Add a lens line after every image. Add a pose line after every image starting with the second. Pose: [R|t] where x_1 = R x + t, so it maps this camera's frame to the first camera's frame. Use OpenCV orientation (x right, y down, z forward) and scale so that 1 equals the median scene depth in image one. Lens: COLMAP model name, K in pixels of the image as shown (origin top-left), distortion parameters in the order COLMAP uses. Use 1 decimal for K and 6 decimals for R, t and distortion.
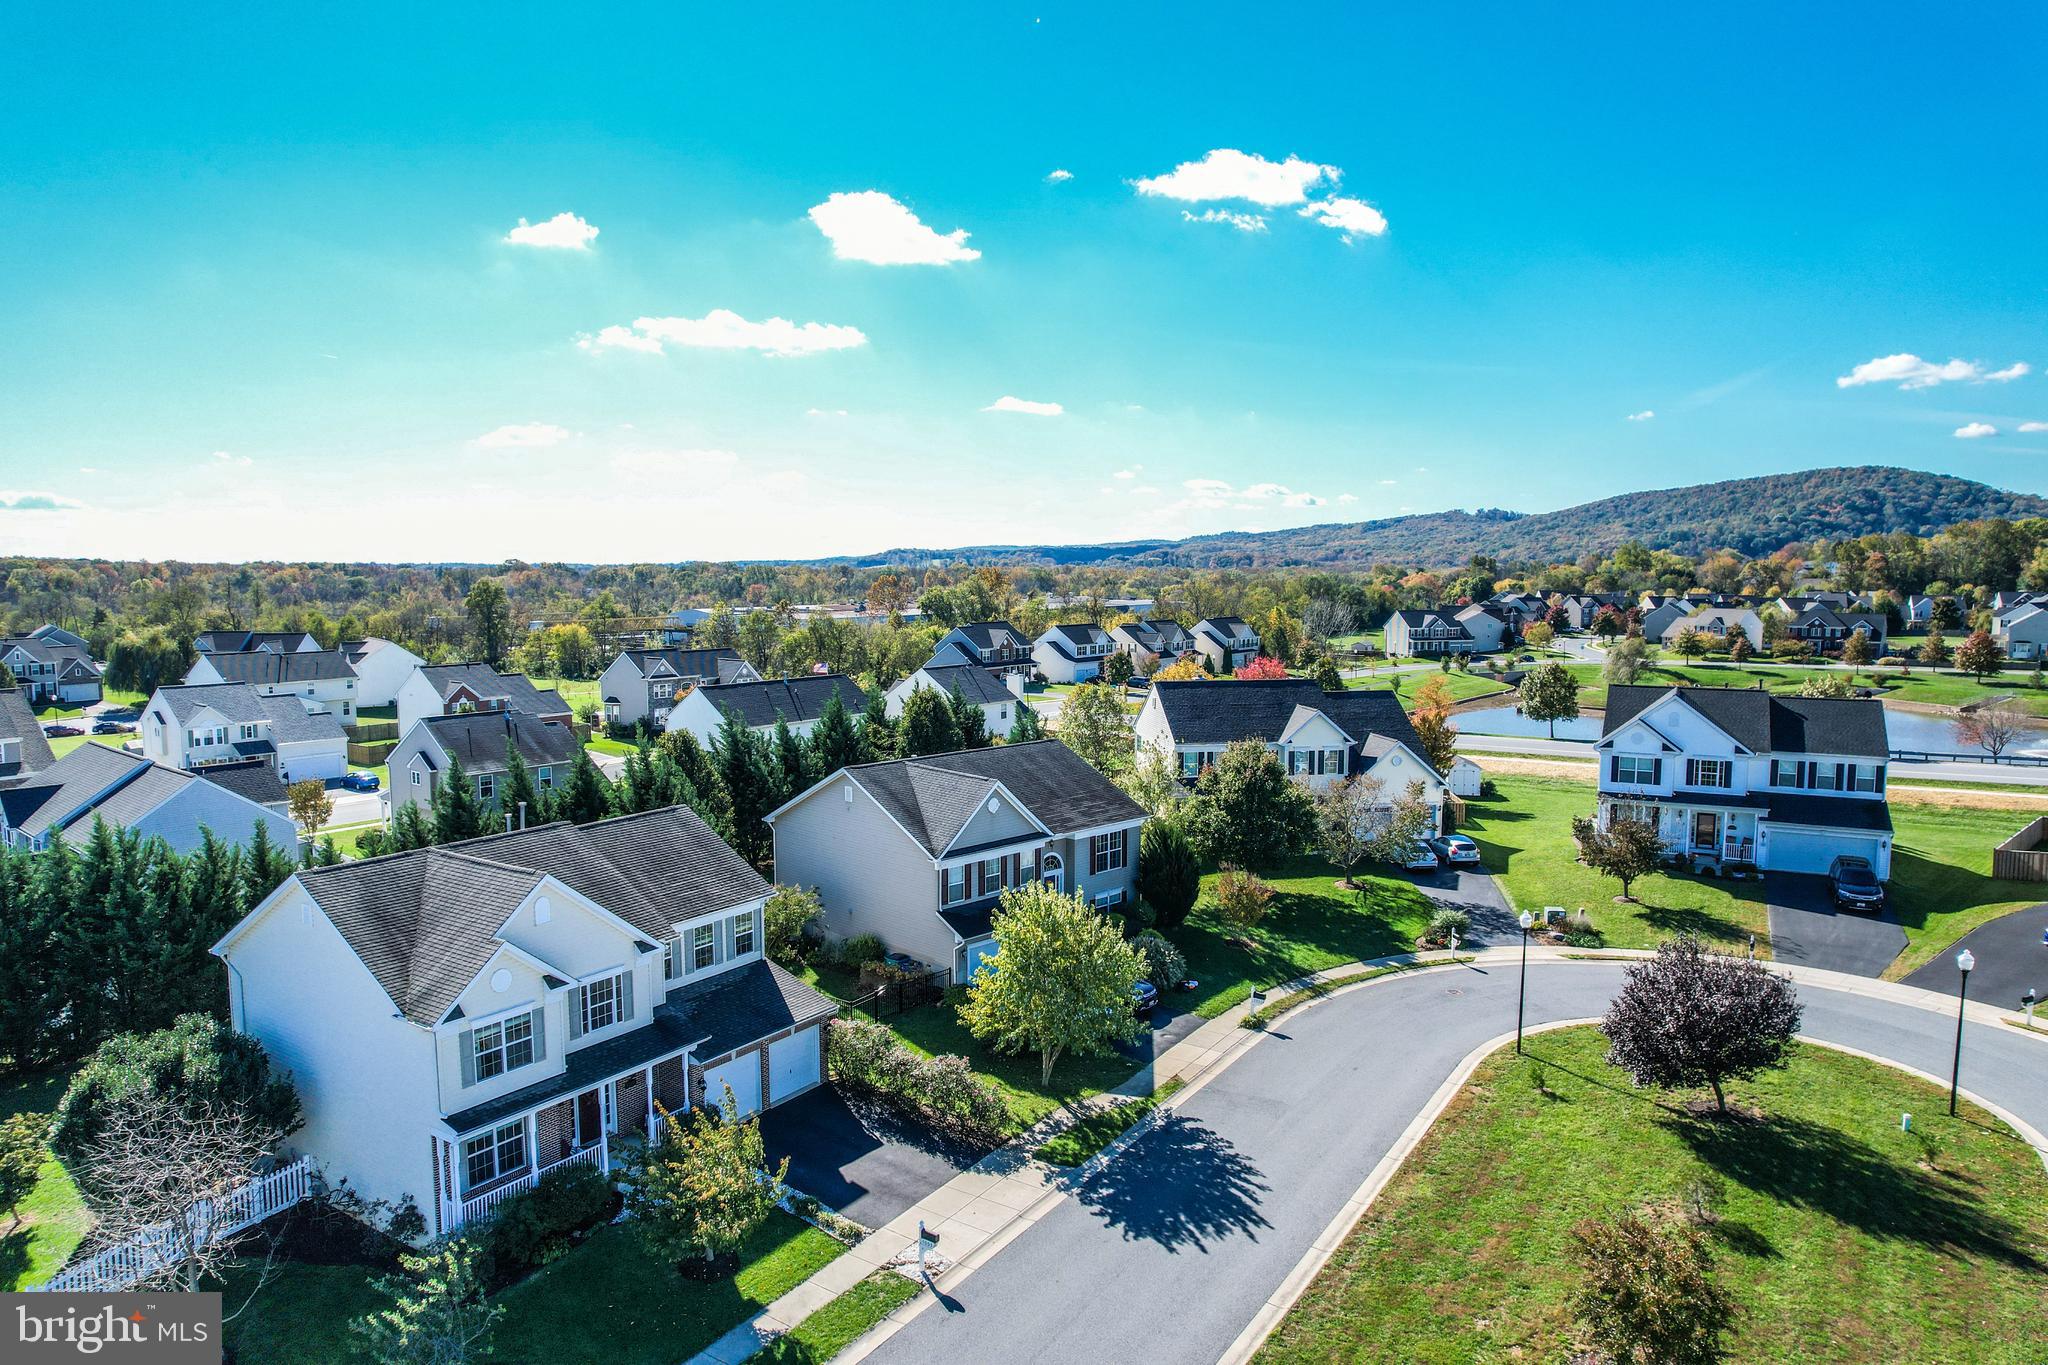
lens RADIAL K [[1309.9, 0, 1017.7], [0, 1309.9, 690.2], [0, 0, 1]] dist [-0.080858, 0.073565]
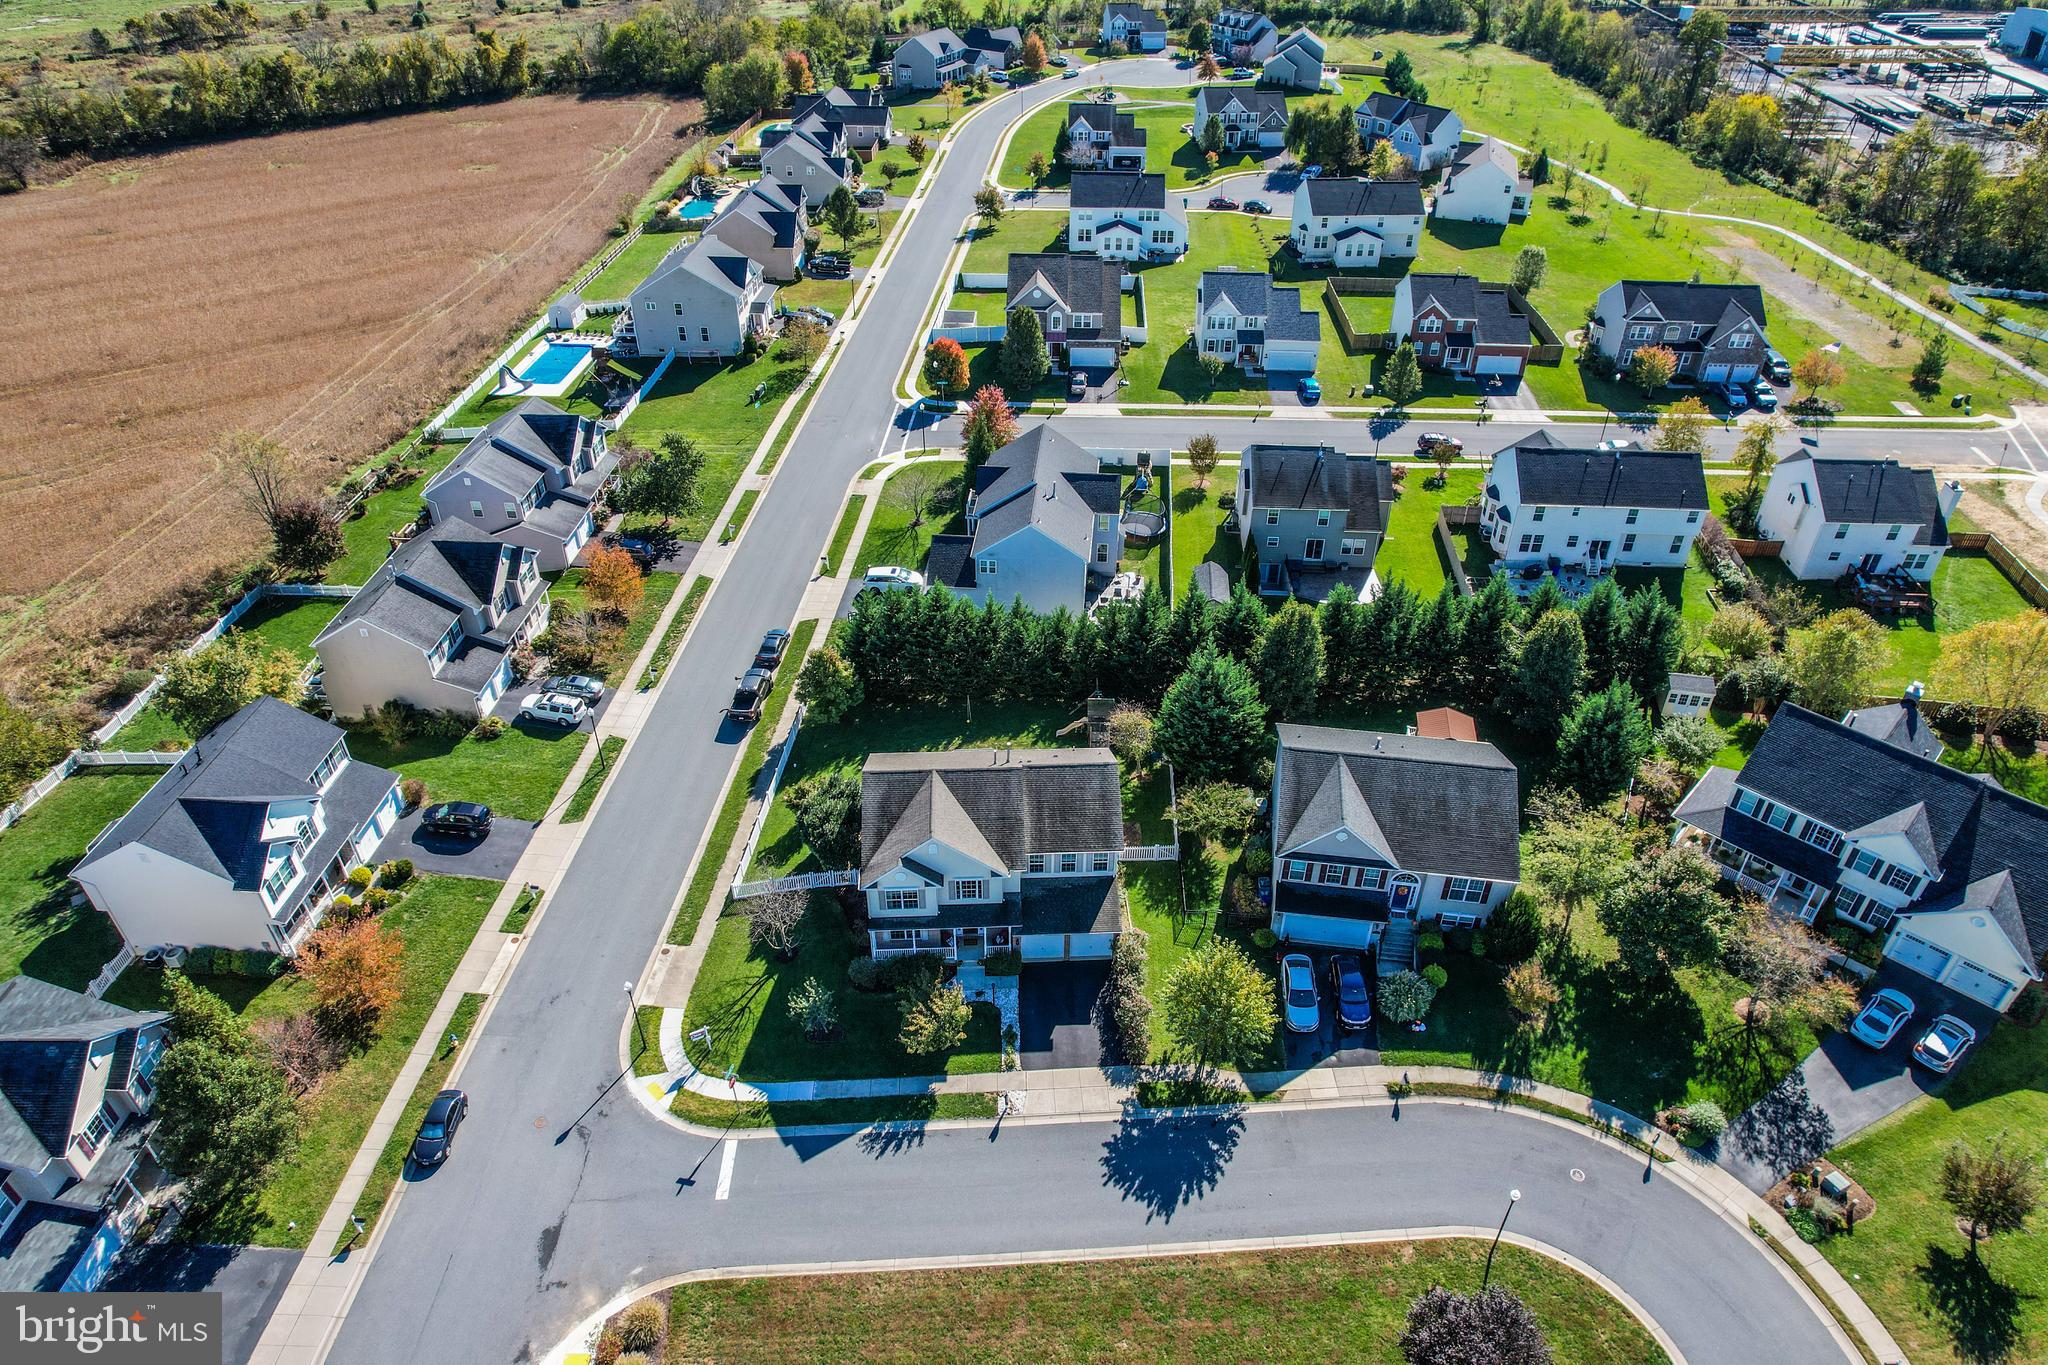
lens RADIAL K [[1309.9, 0, 1017.7], [0, 1309.9, 690.2], [0, 0, 1]] dist [-0.080858, 0.073565]
pose [[0.590796, 0.479585, -0.648813, 0.577636], [-0.077709, 0.834244, 0.545892, -0.737135], [0.803070, -0.272092, 0.530136, 0.077920]]
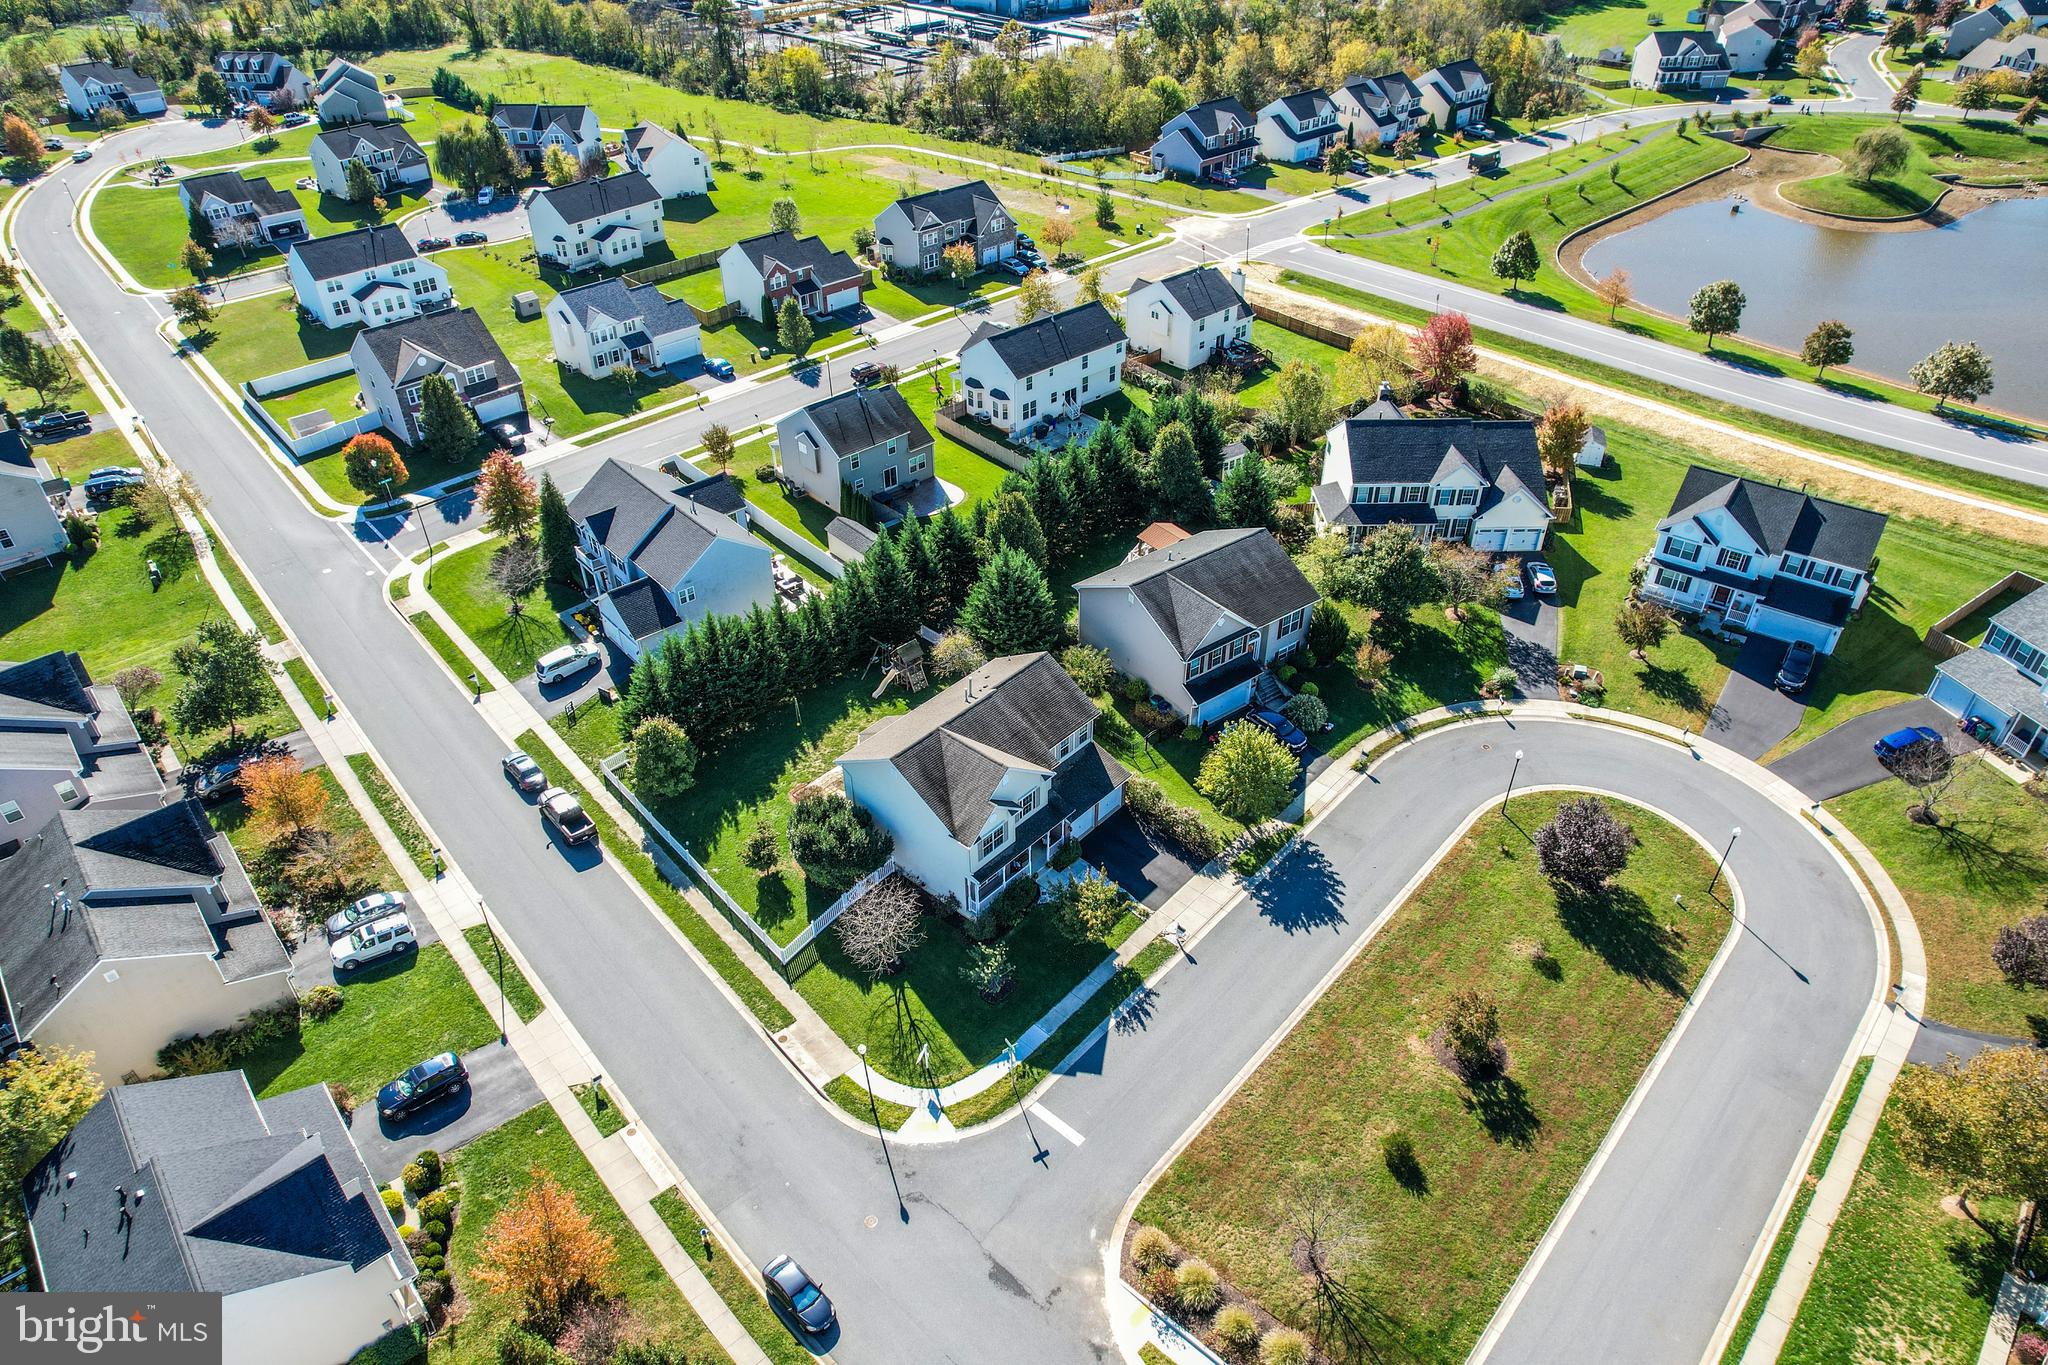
lens RADIAL K [[1309.9, 0, 1017.7], [0, 1309.9, 690.2], [0, 0, 1]] dist [-0.080858, 0.073565]
pose [[0.989596, 0.077752, -0.121052, -0.067155], [-0.004258, 0.856851, 0.515547, -0.689033], [0.143808, -0.509668, 0.848268, -0.475313]]
